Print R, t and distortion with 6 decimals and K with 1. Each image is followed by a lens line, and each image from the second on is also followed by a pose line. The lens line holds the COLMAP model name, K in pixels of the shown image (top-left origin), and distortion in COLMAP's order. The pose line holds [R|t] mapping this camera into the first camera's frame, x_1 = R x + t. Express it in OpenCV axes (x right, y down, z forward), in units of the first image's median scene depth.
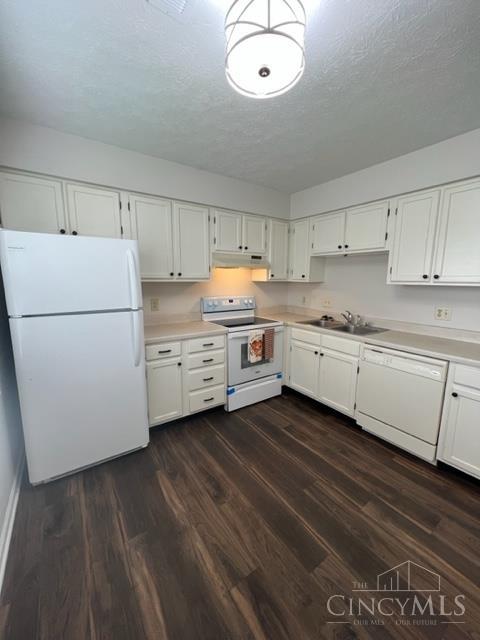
lens RADIAL K [[254.9, 0, 241.5], [0, 254.9, 318.4], [0, 0, 1]] dist [-0.001529, -0.000349]
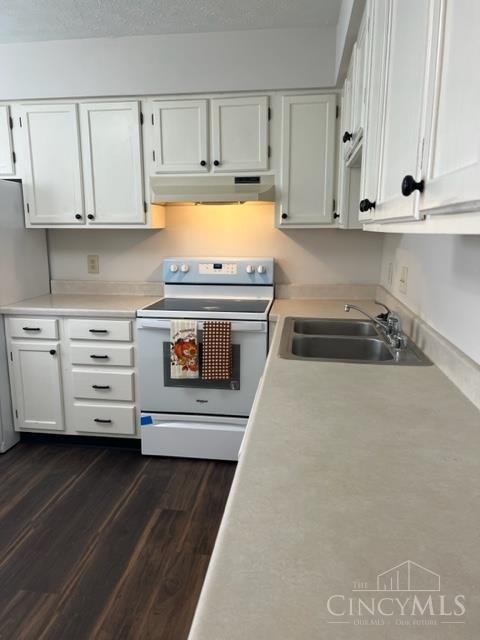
lens RADIAL K [[473.8, 0, 238.9], [0, 473.8, 323.9], [0, 0, 1]] dist [0.041977, -0.074823]
pose [[0.735295, 0.126144, -0.665905, 0.799178], [-0.101936, 0.991933, 0.075346, -0.032094], [0.670037, 0.012478, 0.742222, 0.342679]]
